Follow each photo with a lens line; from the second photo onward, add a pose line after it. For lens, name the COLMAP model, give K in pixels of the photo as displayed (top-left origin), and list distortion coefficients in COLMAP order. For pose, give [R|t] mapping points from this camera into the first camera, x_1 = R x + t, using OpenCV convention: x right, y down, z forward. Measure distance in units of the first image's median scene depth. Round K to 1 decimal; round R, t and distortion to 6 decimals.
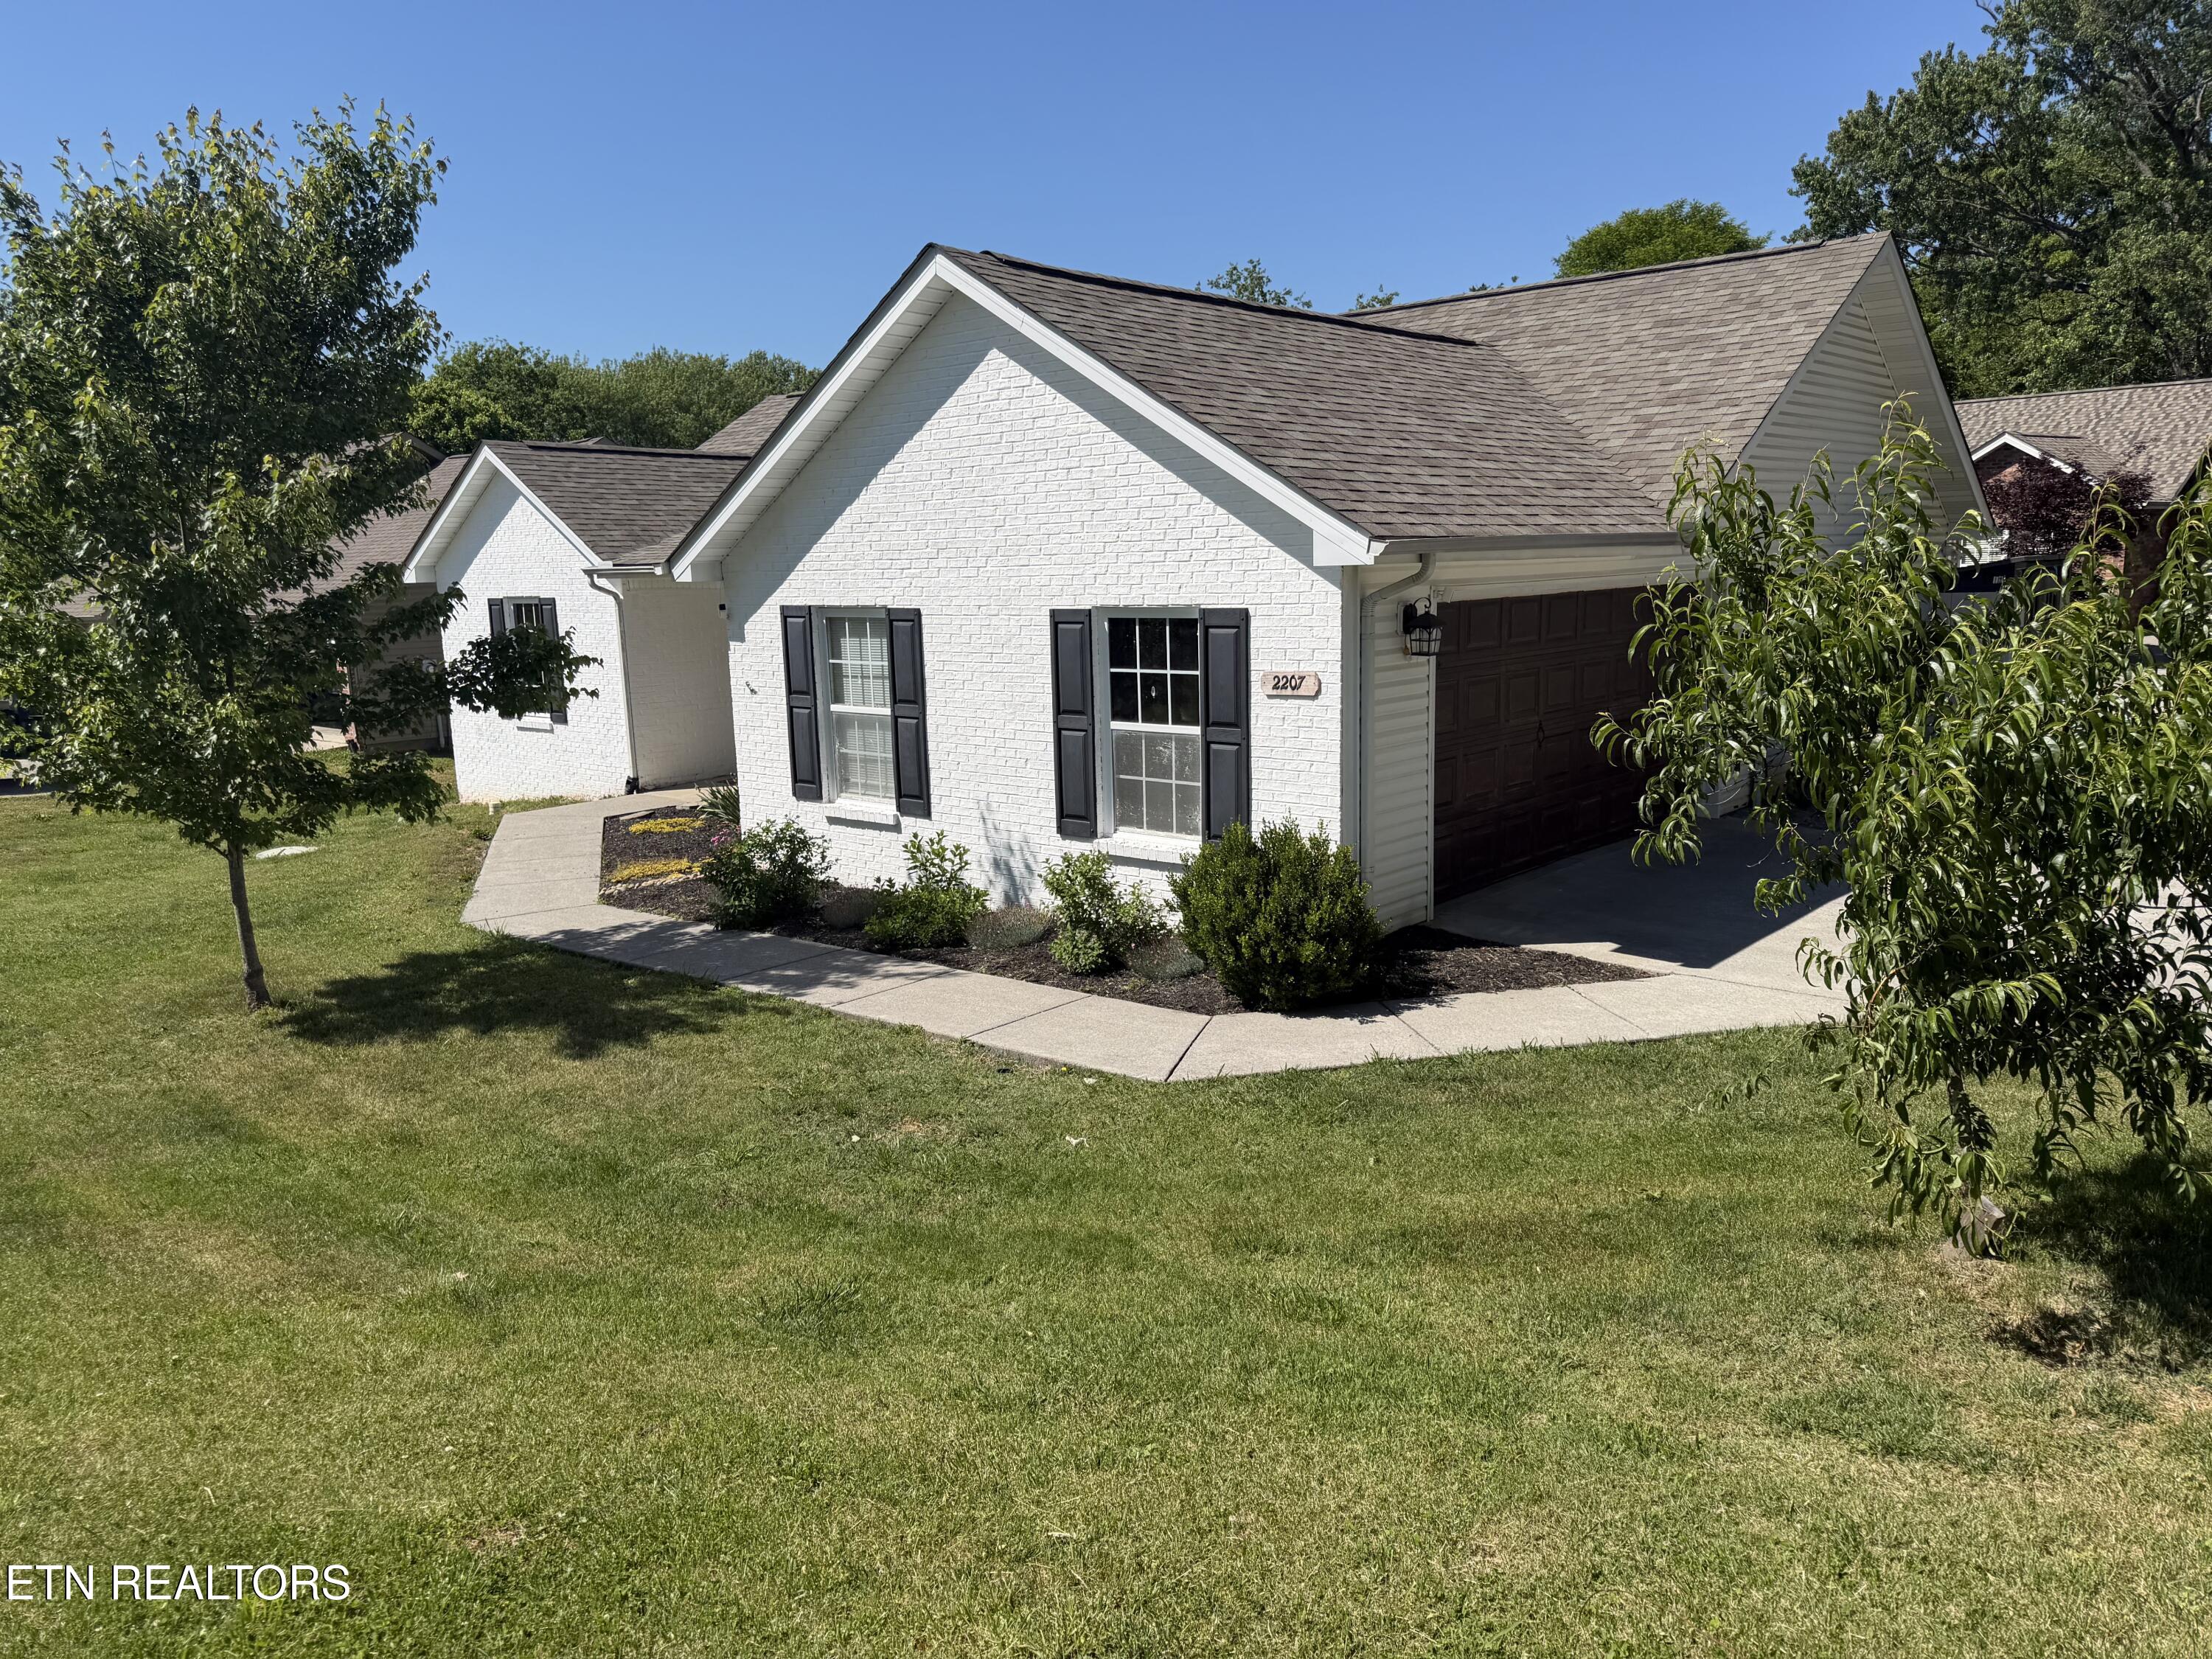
lens RADIAL K [[1545.2, 0, 1100.9], [0, 1545.2, 827.7], [0, 0, 1]] dist [0.187721, -0.411619]
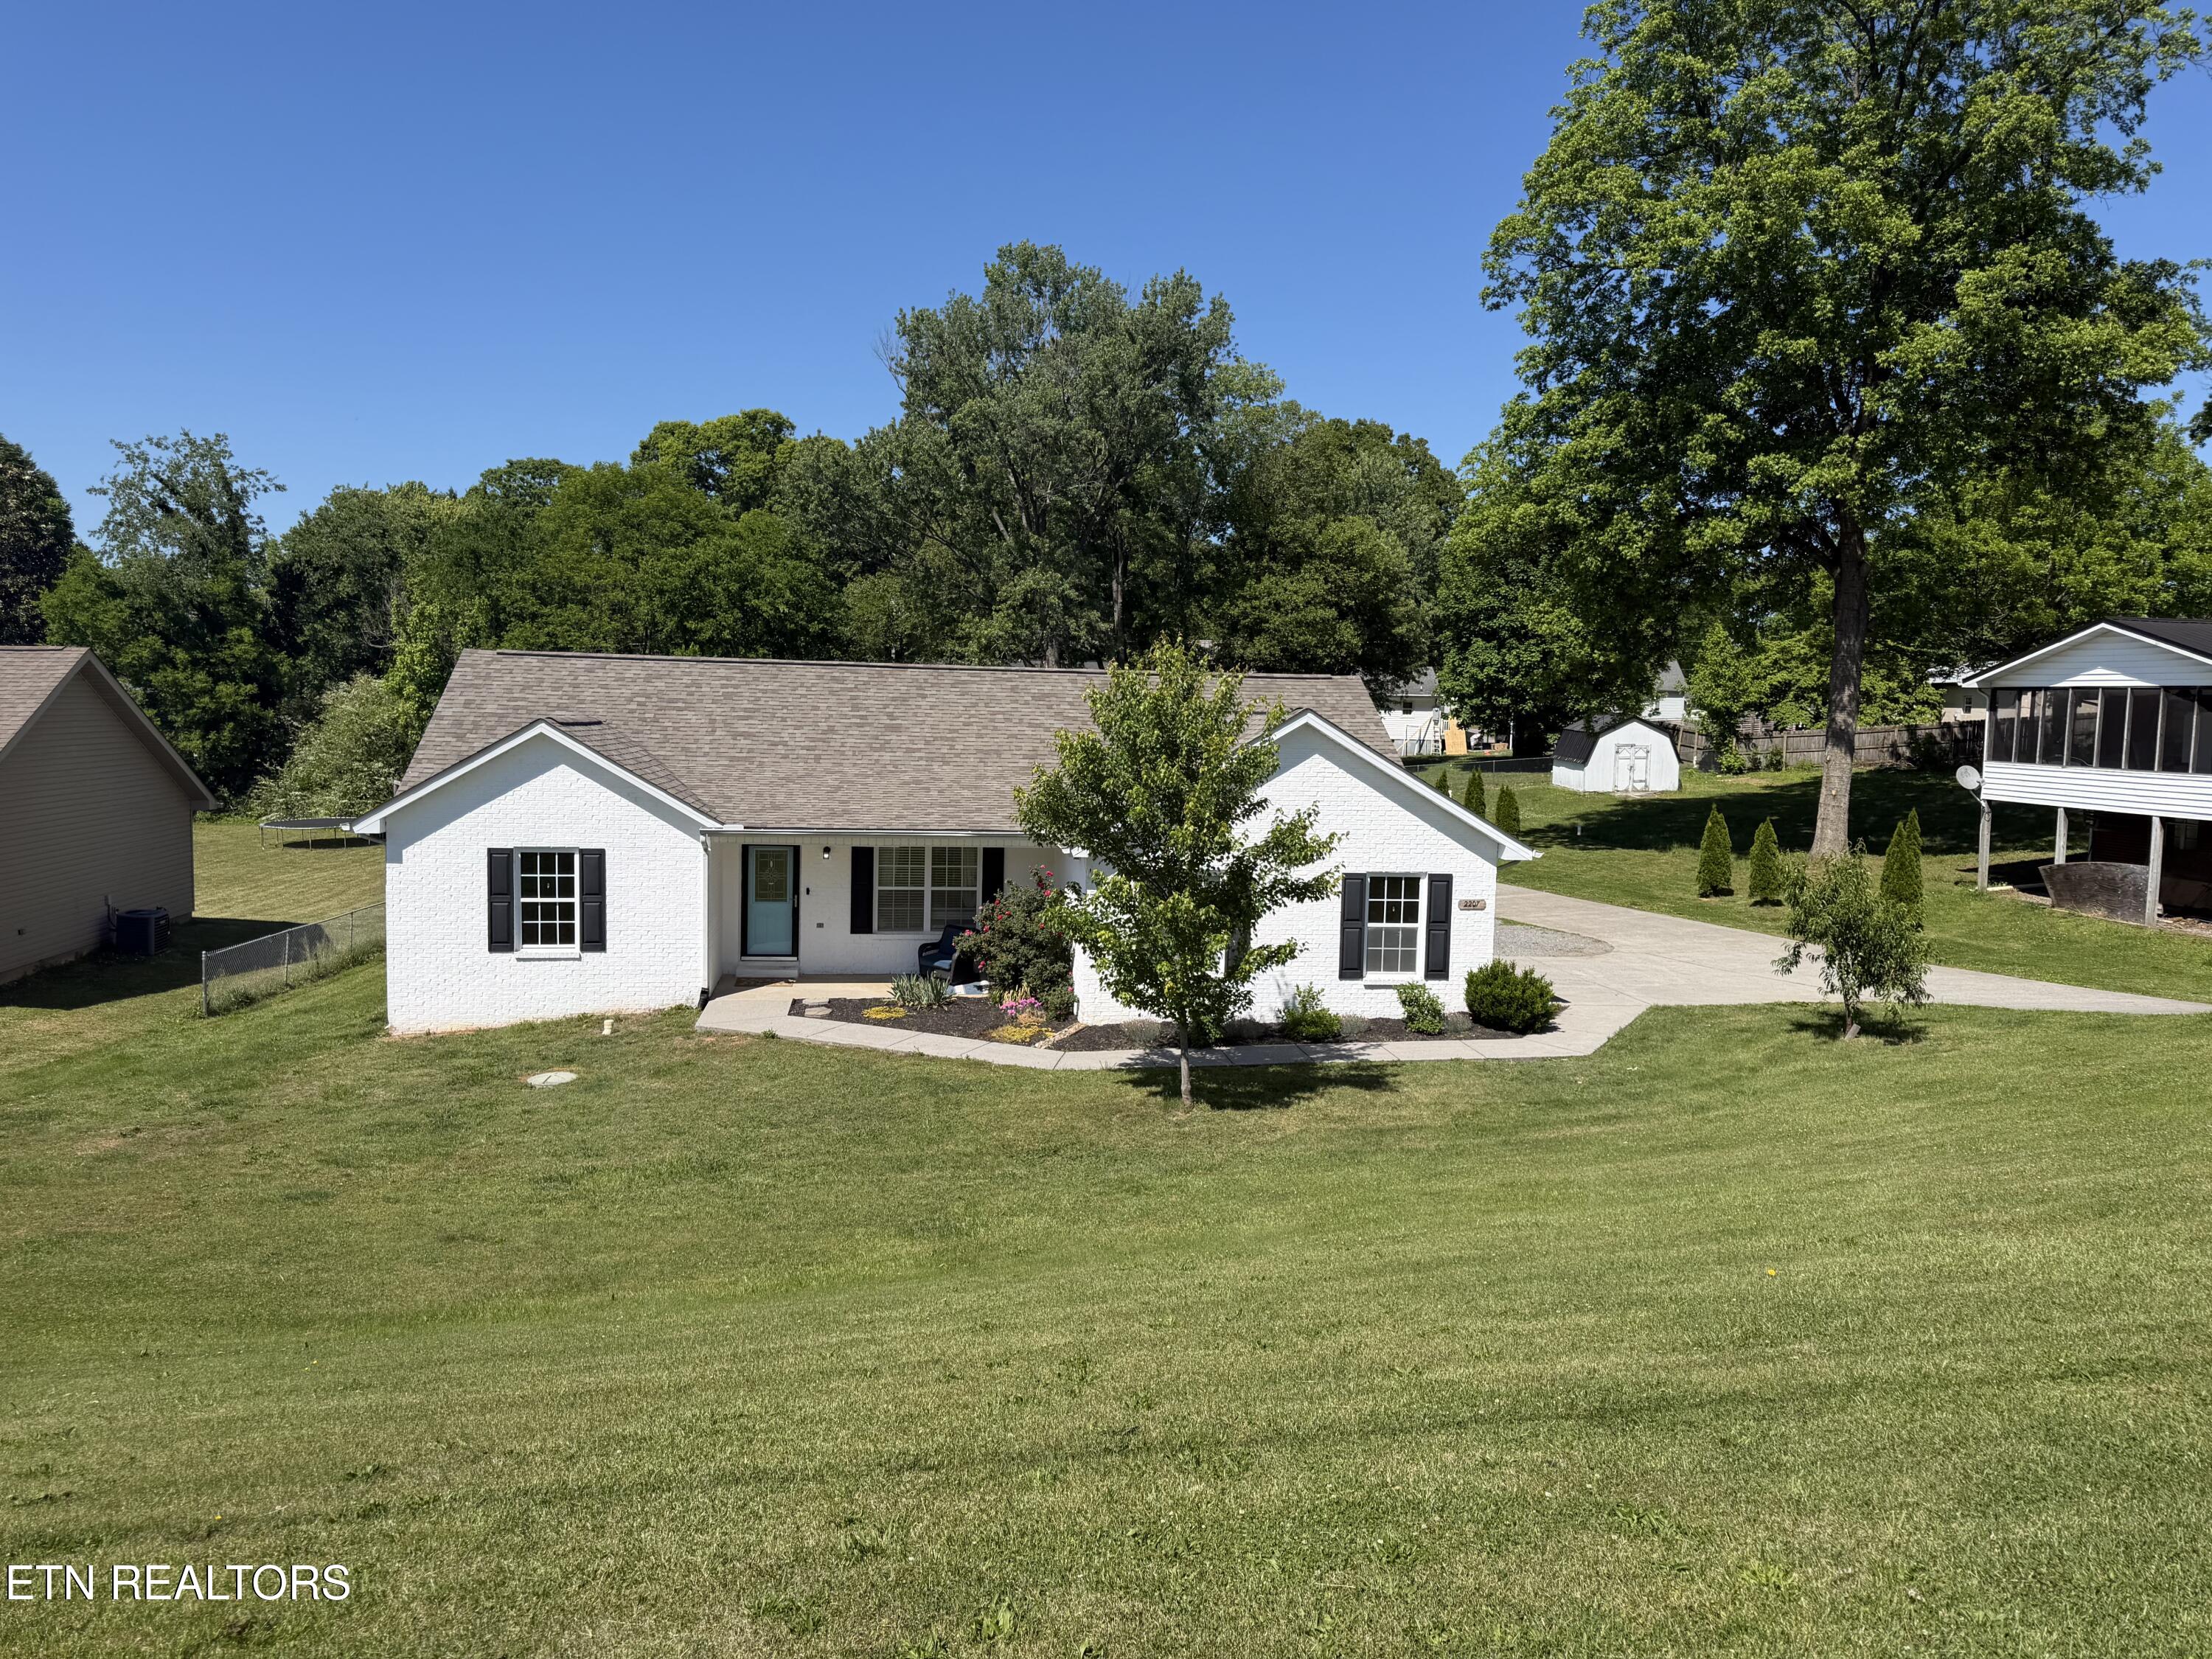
lens RADIAL K [[1545.2, 0, 1100.9], [0, 1545.2, 827.7], [0, 0, 1]] dist [0.187721, -0.411619]
pose [[0.646984, -0.017721, 0.762297, -1.958458], [0.088330, 0.994741, -0.051843, -0.126000], [-0.757370, 0.100875, 0.645147, -0.143239]]
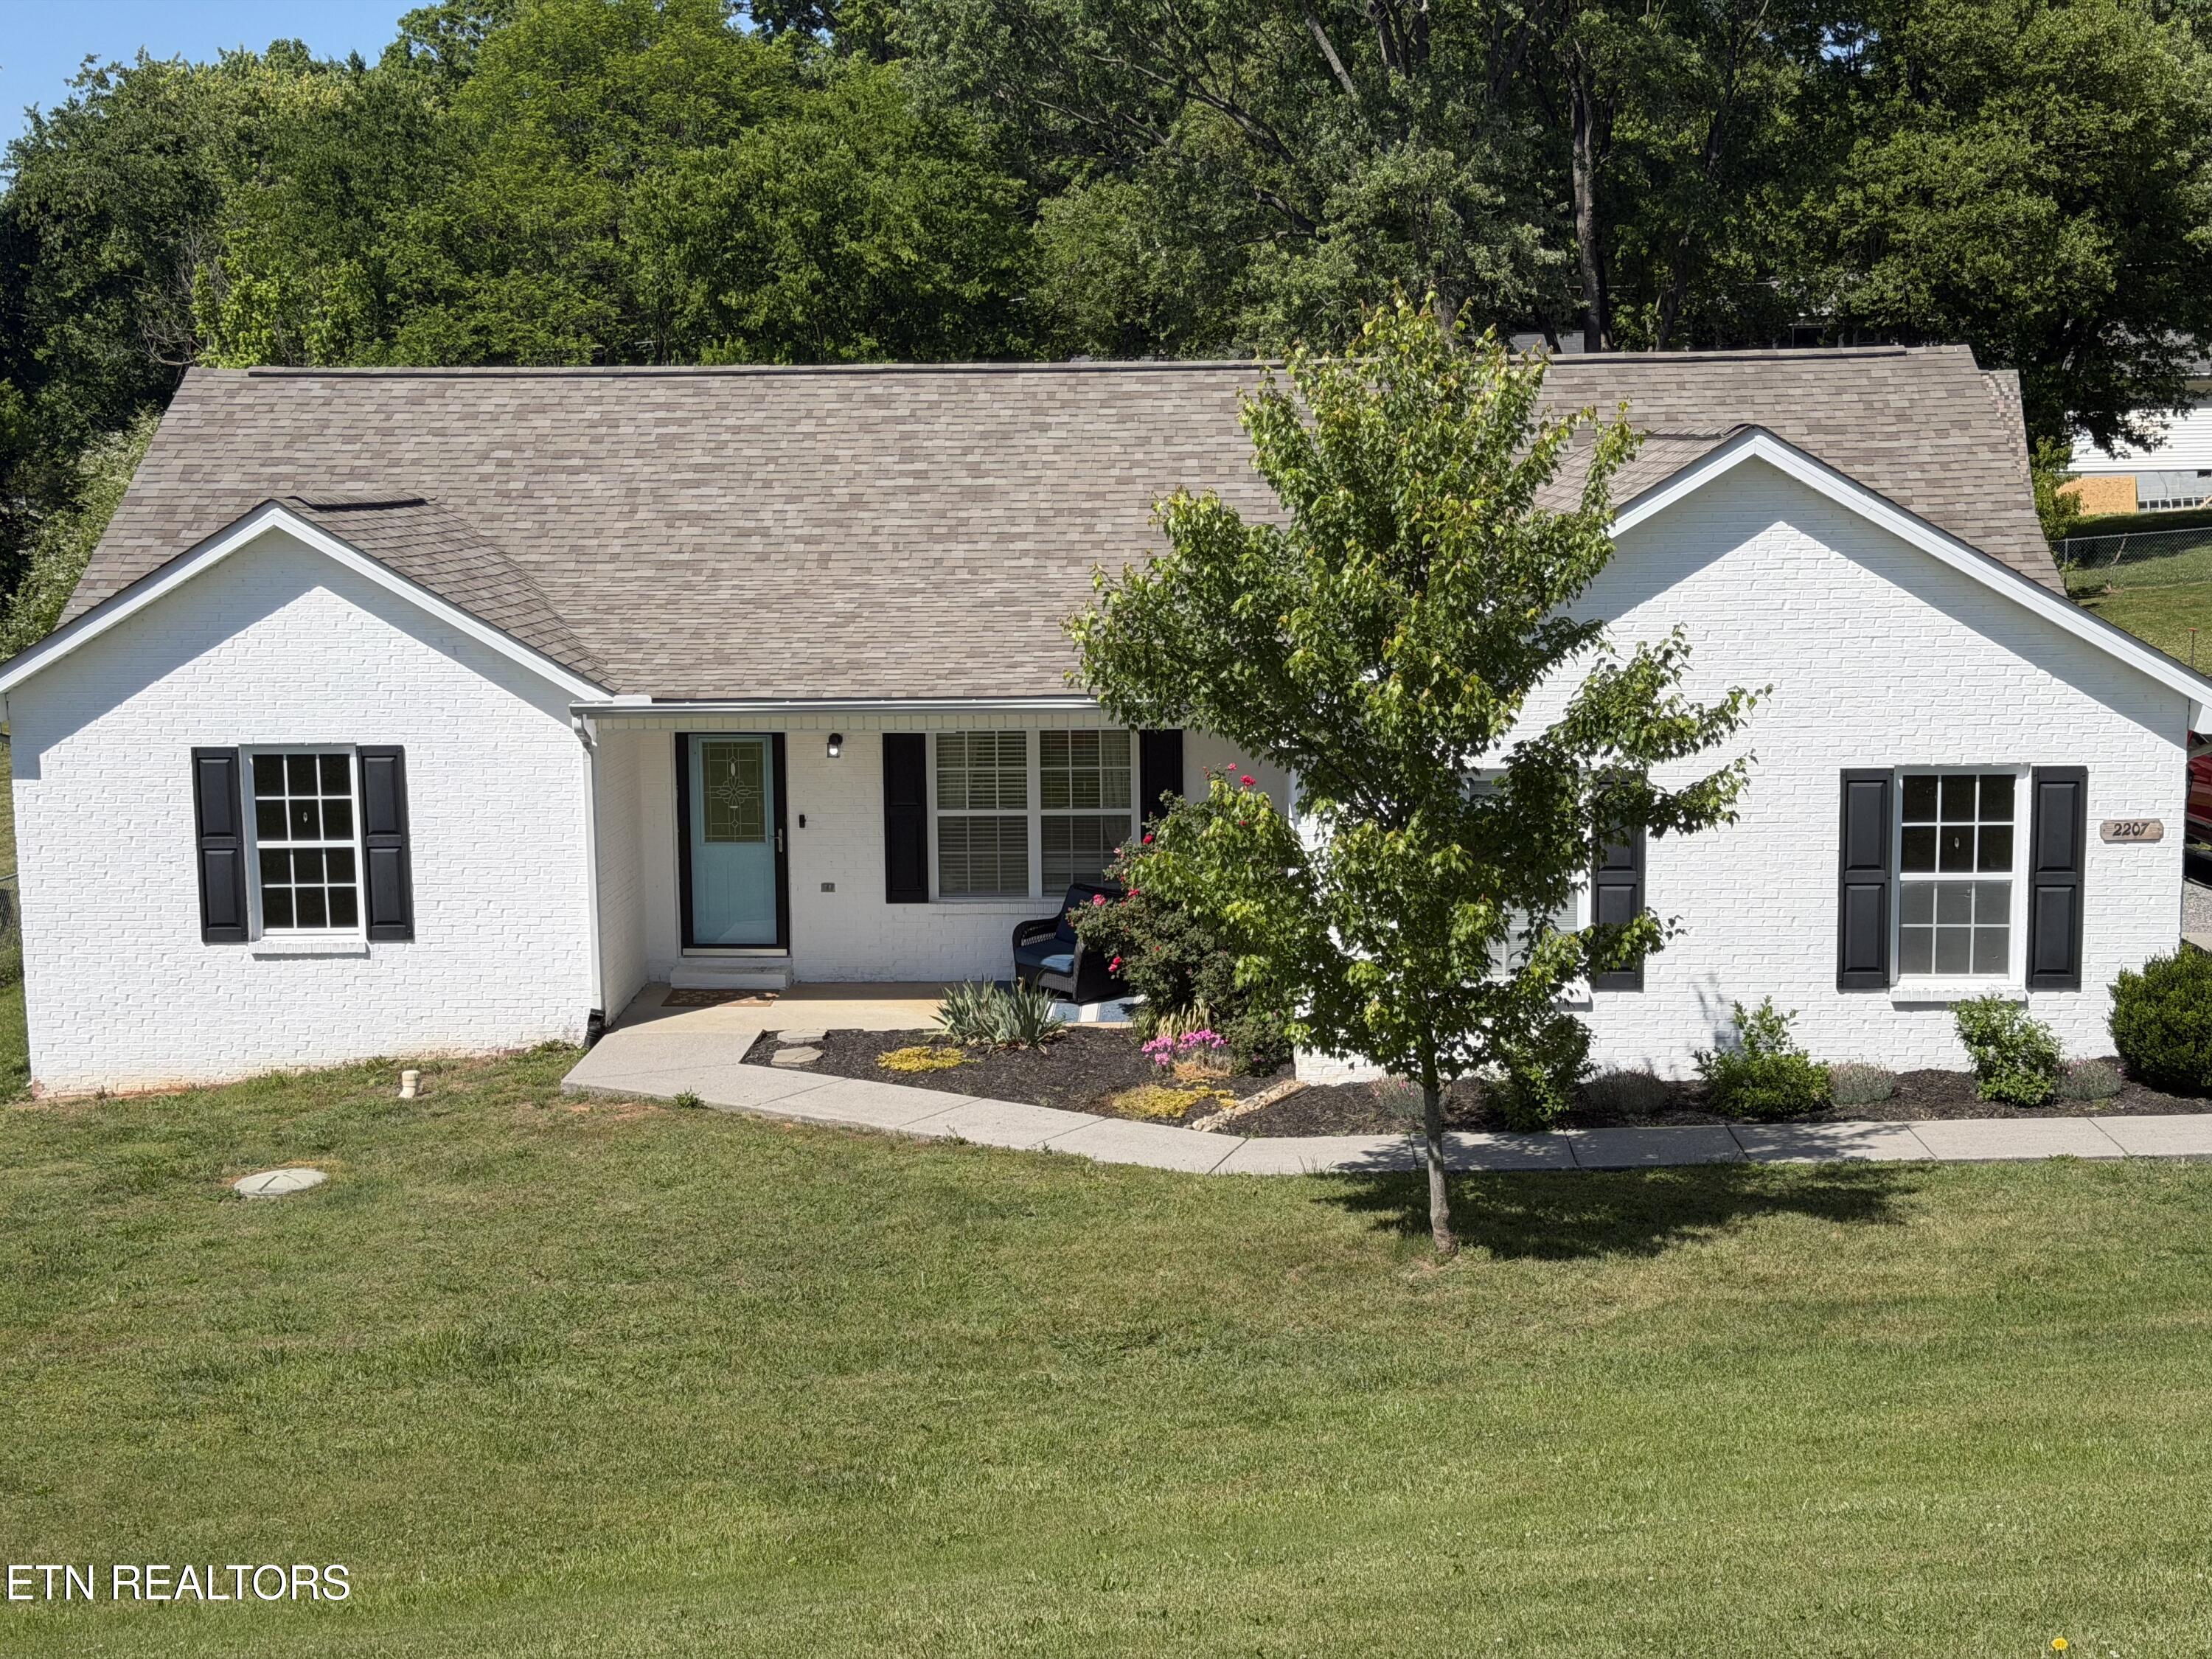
lens RADIAL K [[3092.8, 0, 1101.9], [0, 3092.8, 844.4], [0, 0, 1]] dist [0.146080, -0.106324]
pose [[0.769981, -0.067764, 0.634458, -1.785737], [0.099818, 0.994894, -0.014878, -0.113650], [-0.630210, 0.074787, 0.772814, -0.290229]]
